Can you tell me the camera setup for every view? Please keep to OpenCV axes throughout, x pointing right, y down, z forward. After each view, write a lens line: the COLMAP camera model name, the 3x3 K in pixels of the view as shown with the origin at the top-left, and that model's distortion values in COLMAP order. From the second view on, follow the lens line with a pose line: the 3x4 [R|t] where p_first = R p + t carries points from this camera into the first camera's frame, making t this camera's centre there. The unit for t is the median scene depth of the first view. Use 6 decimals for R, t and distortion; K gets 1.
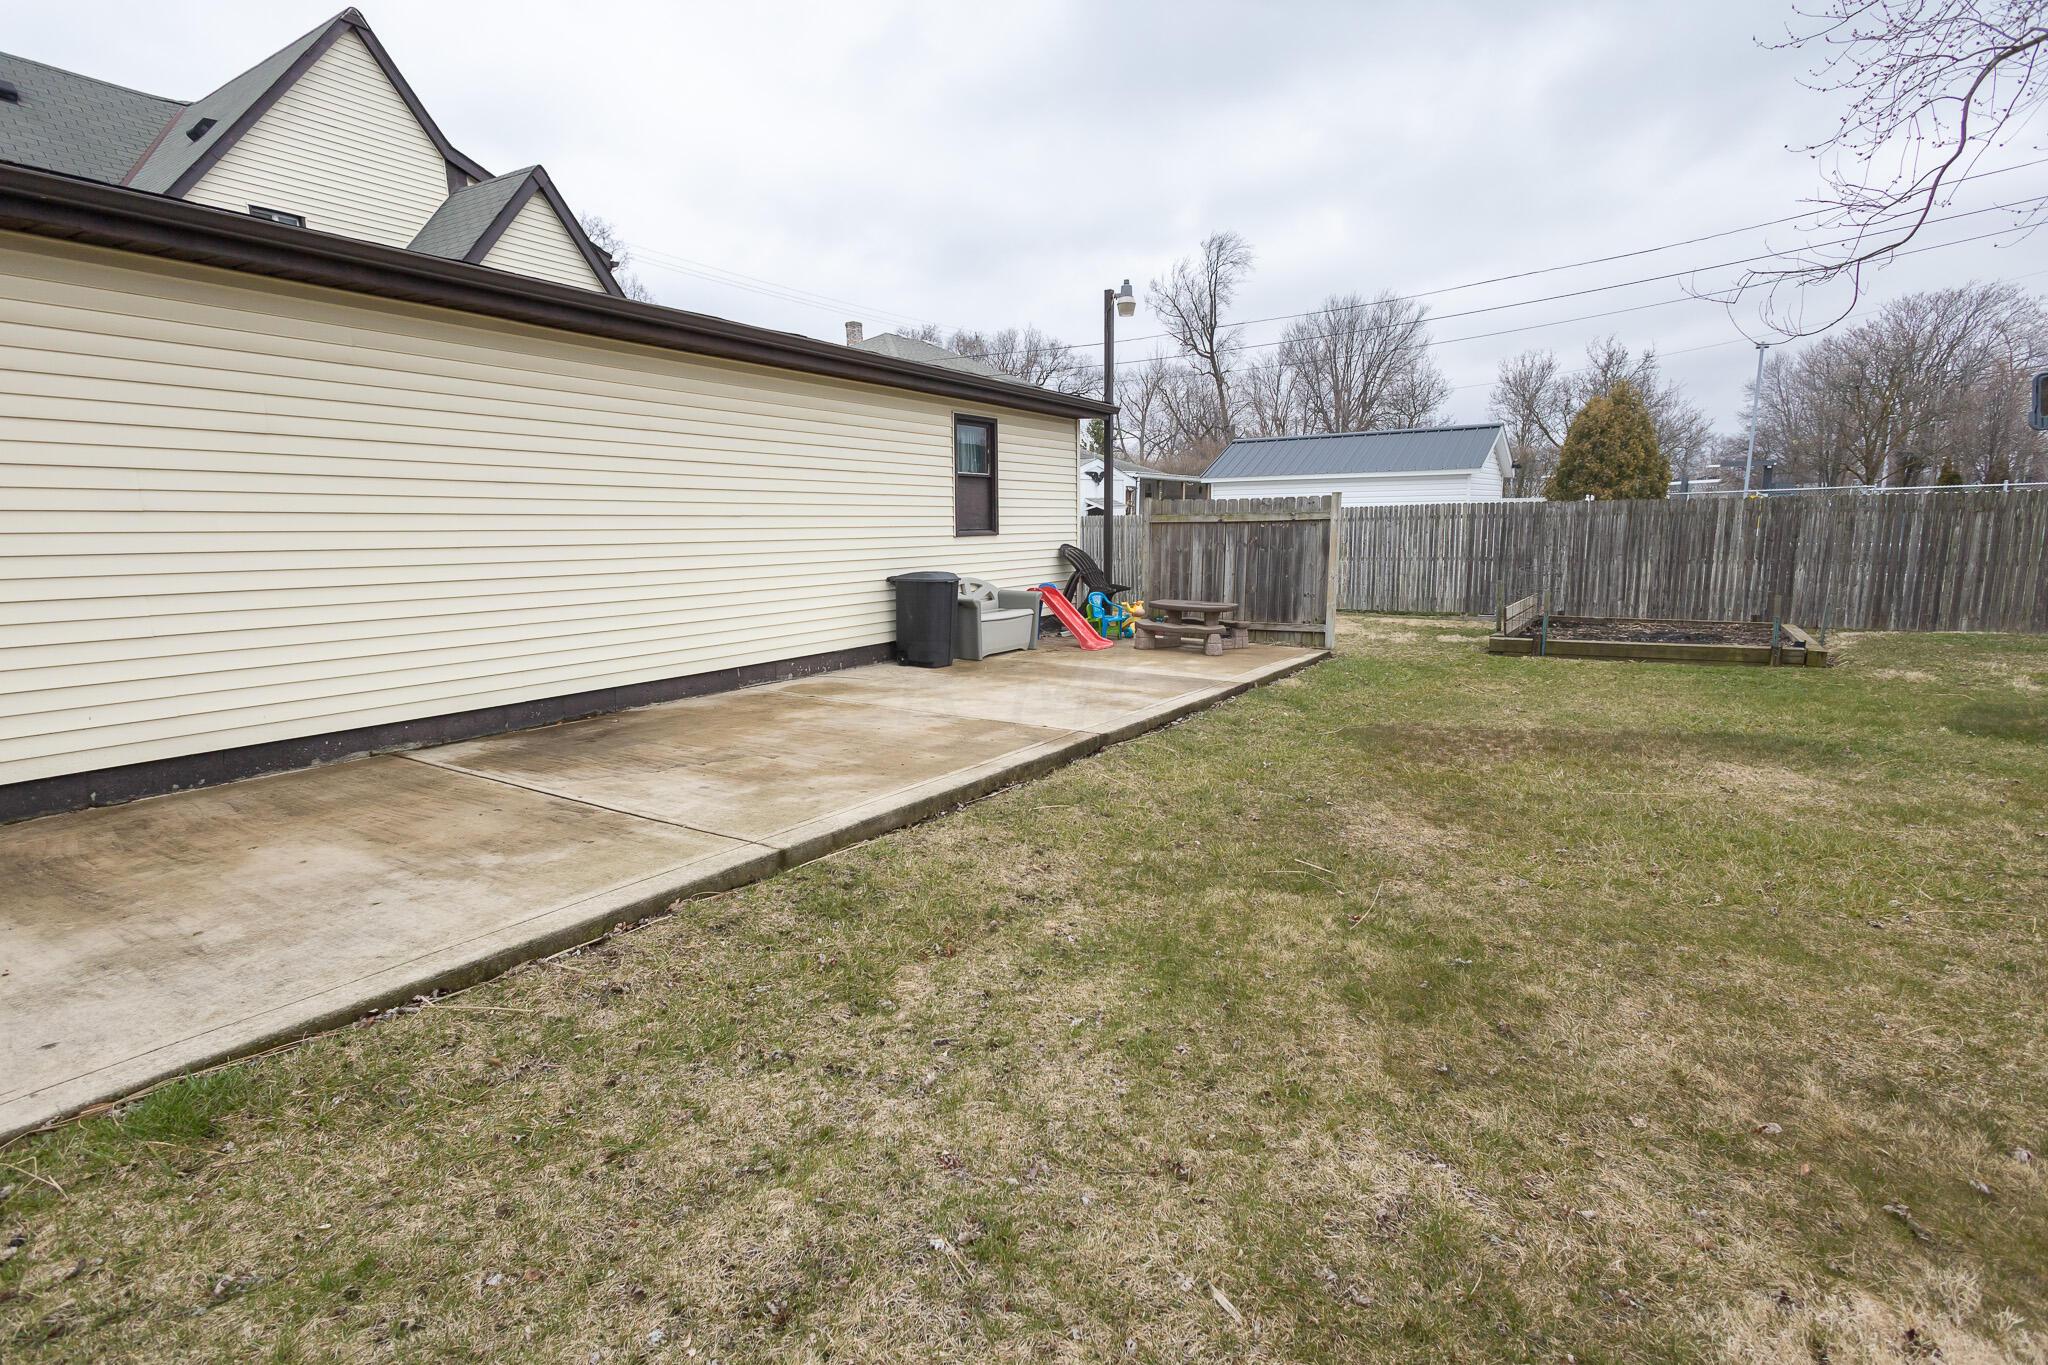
lens RADIAL K [[961.0, 0, 1022.3], [0, 961.0, 687.8], [0, 0, 1]] dist [0.017218, -0.006608]
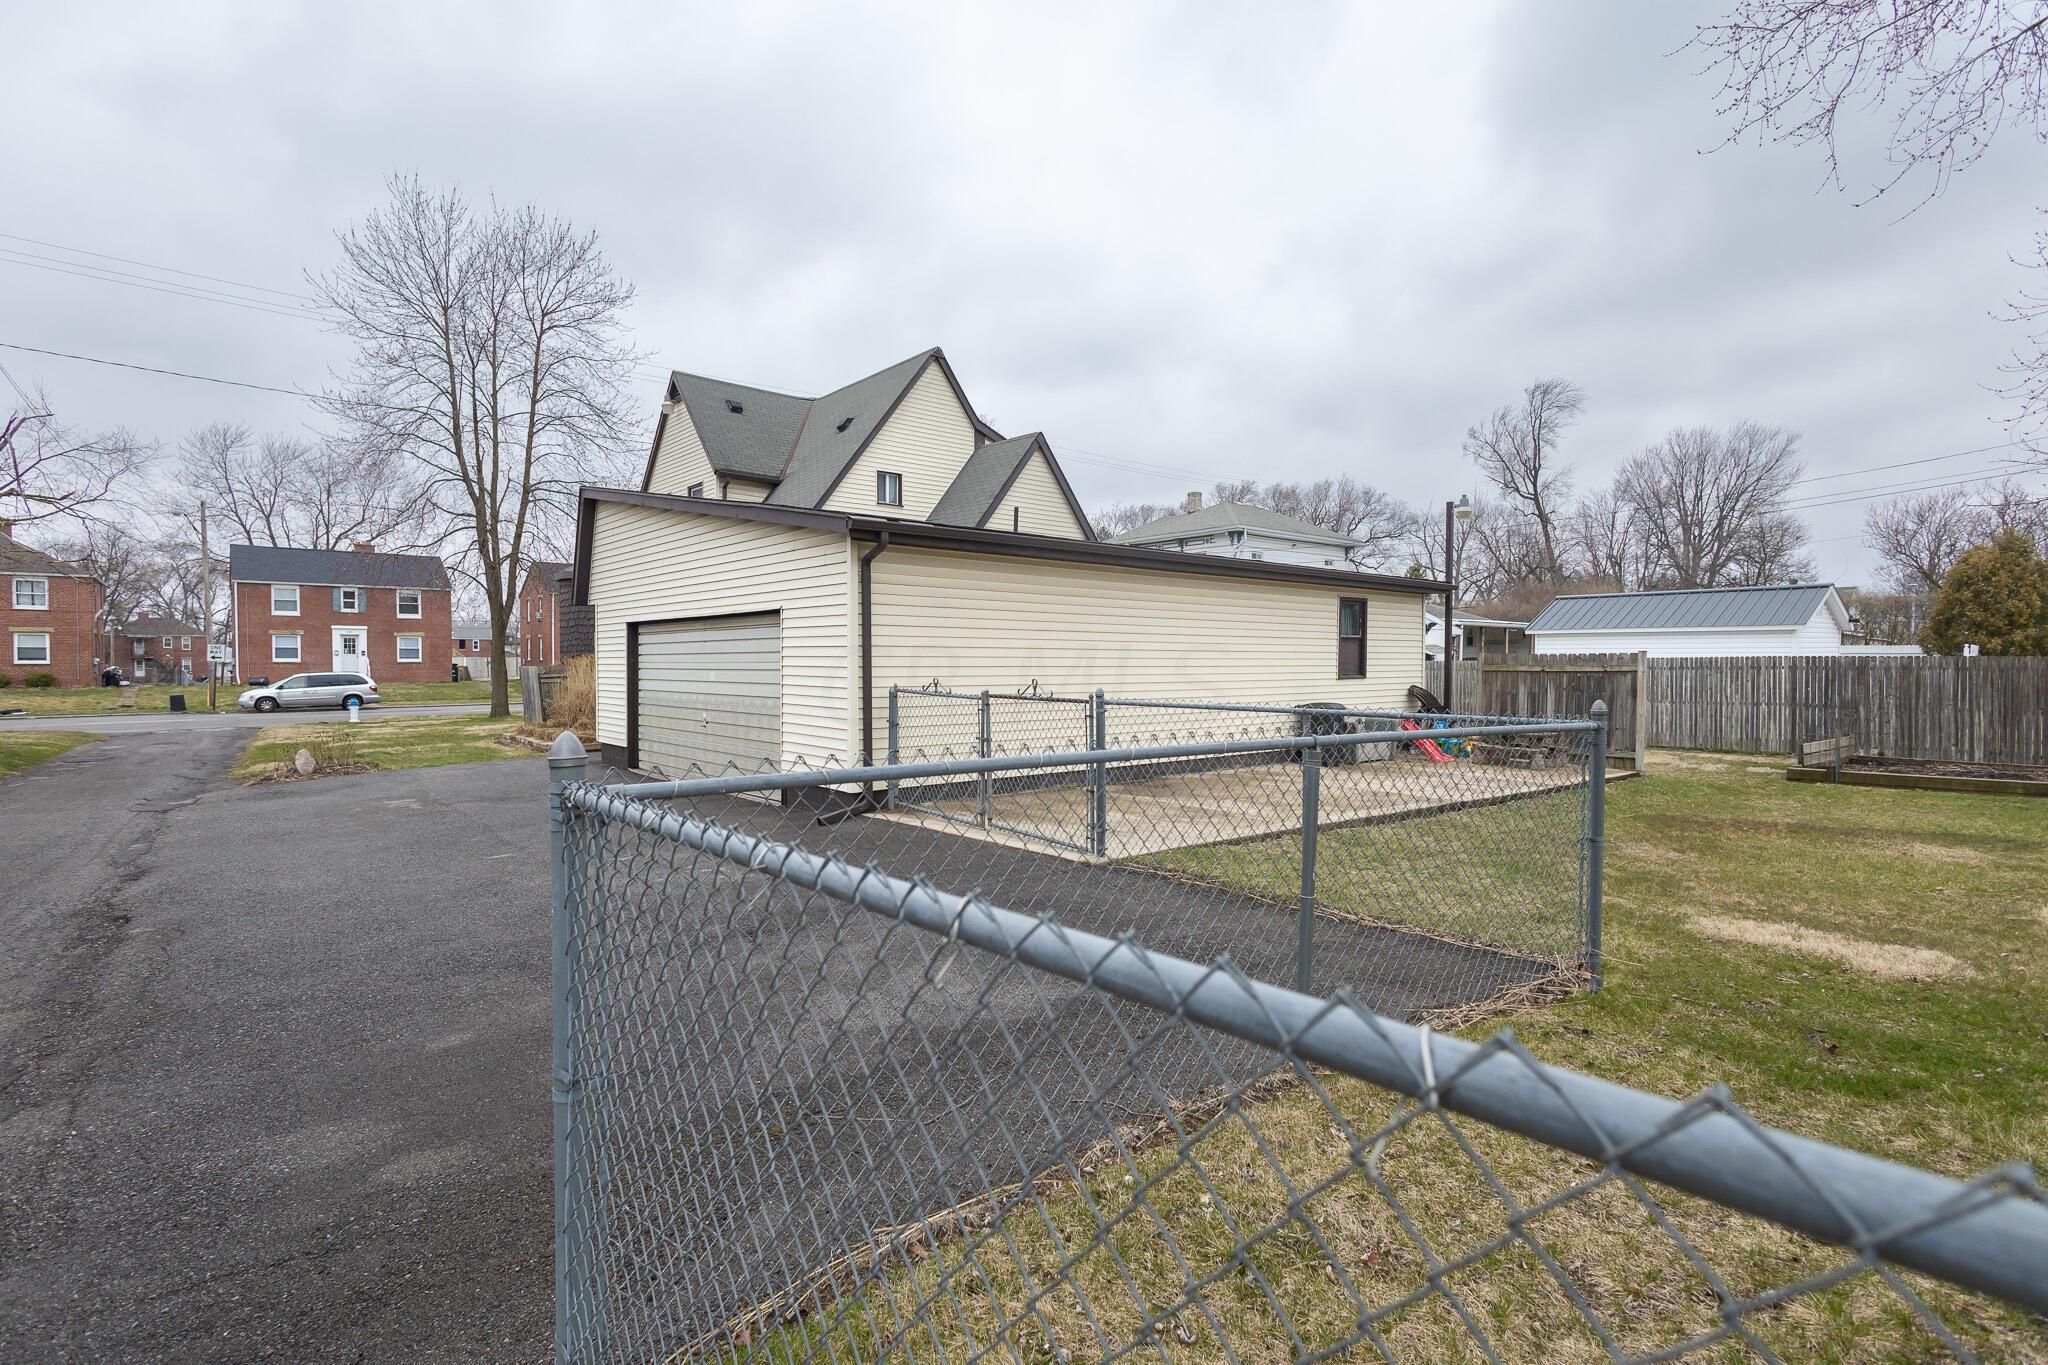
lens RADIAL K [[961.0, 0, 1022.3], [0, 961.0, 687.8], [0, 0, 1]] dist [0.017218, -0.006608]
pose [[0.955761, 0.021092, -0.293388, -0.074300], [-0.060955, 0.989977, -0.127399, 0.052793], [0.287760, 0.139646, 0.947467, -0.387753]]
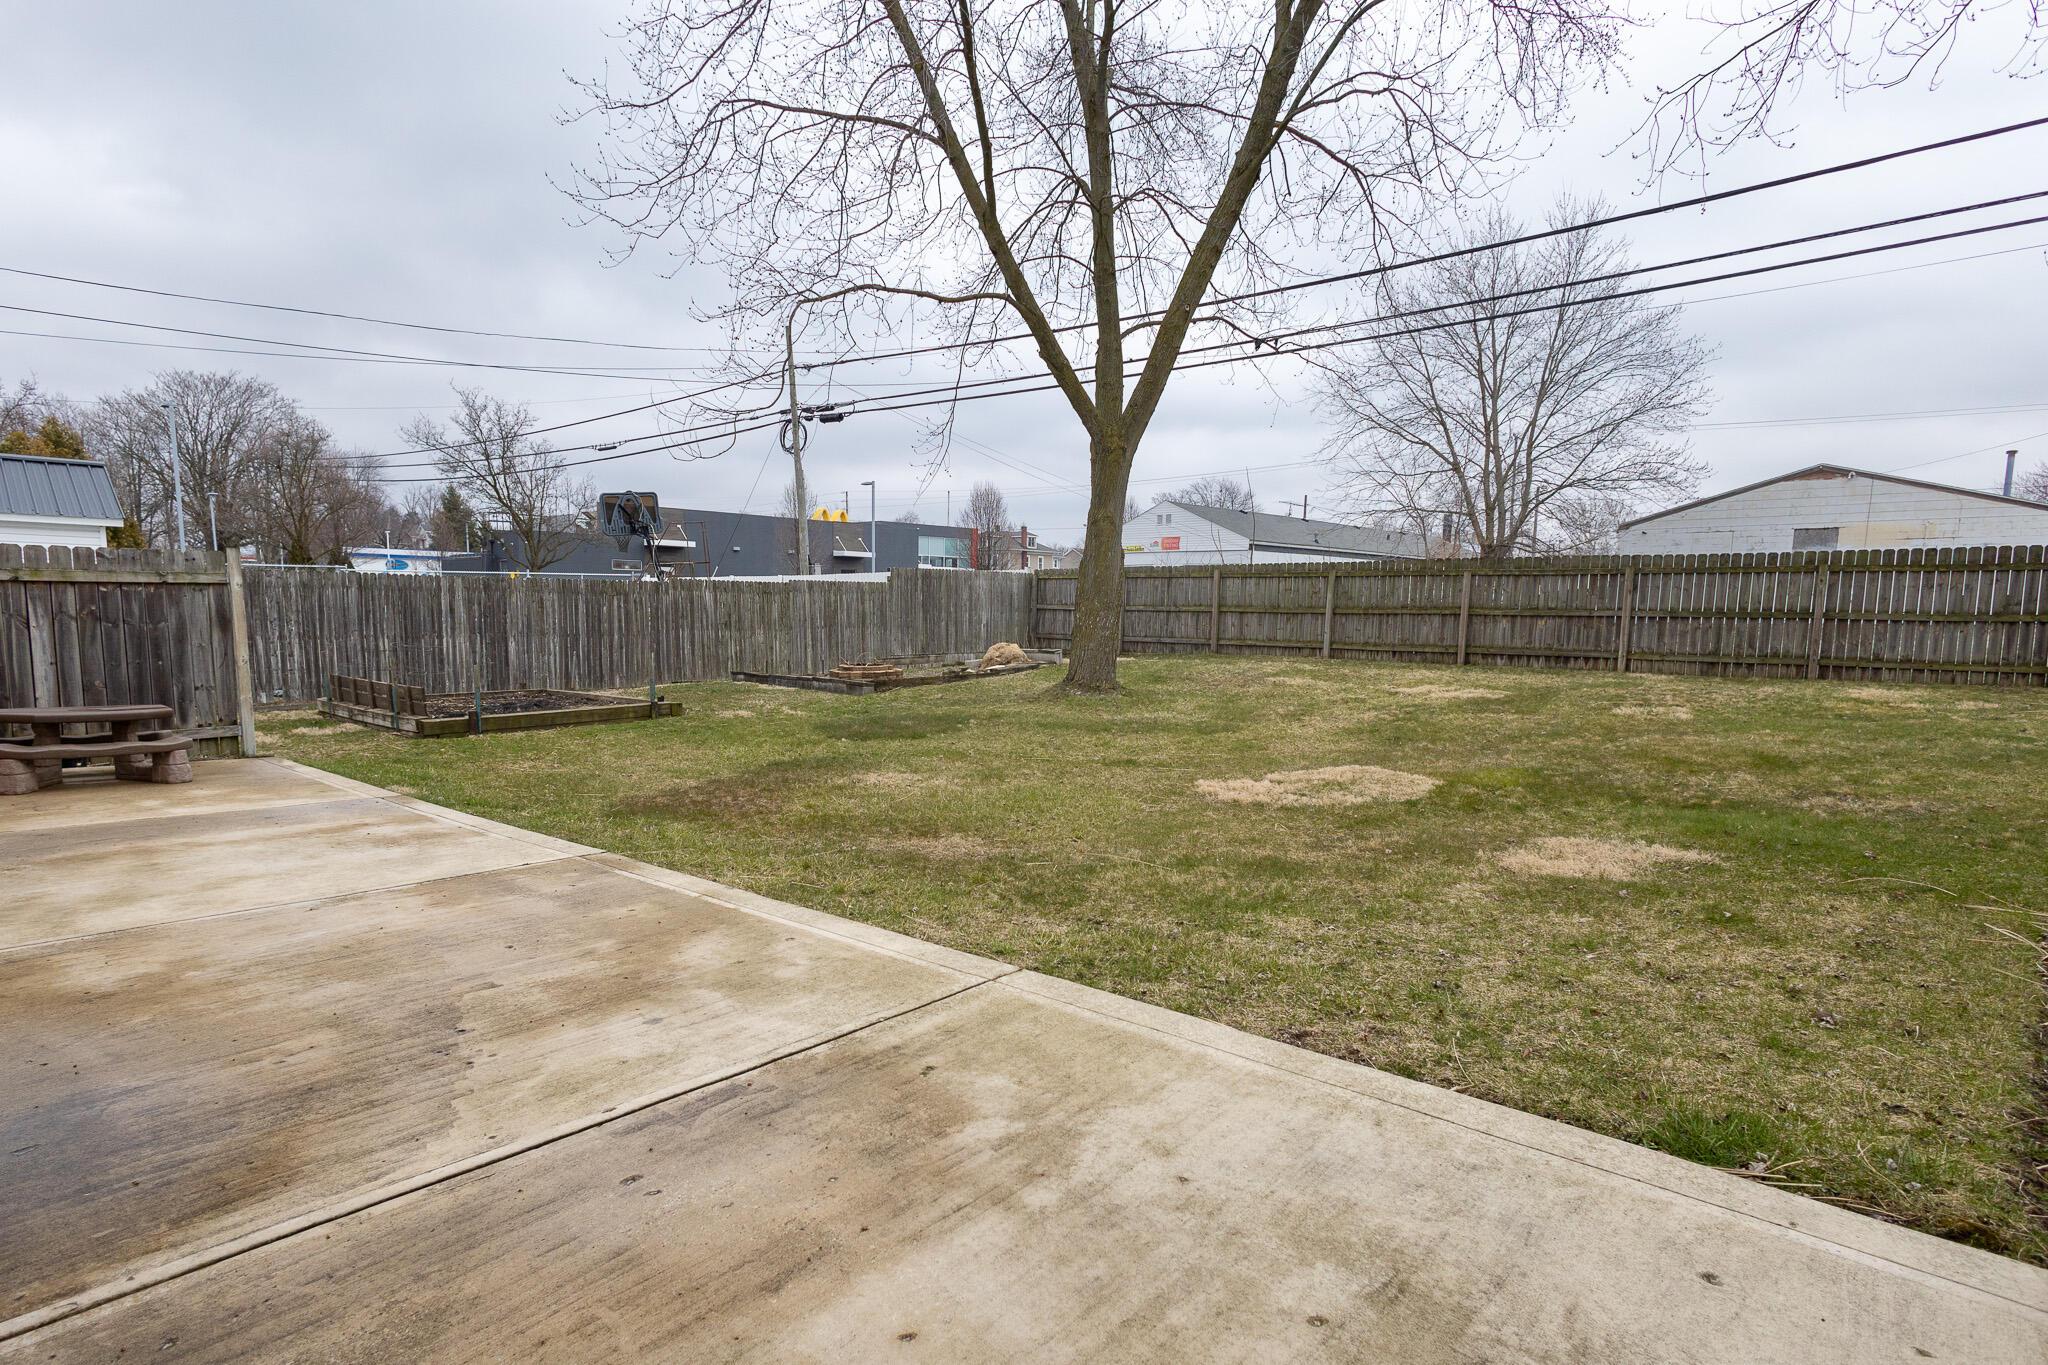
lens RADIAL K [[1069.4, 0, 994.0], [0, 1069.4, 742.7], [0, 0, 1]] dist [0.018764, -0.010796]
pose [[0.166826, -0.111427, 0.979670, -0.338552], [0.147099, 0.985287, 0.087017, -0.033217], [-0.974952, 0.129592, 0.180763, 0.243351]]
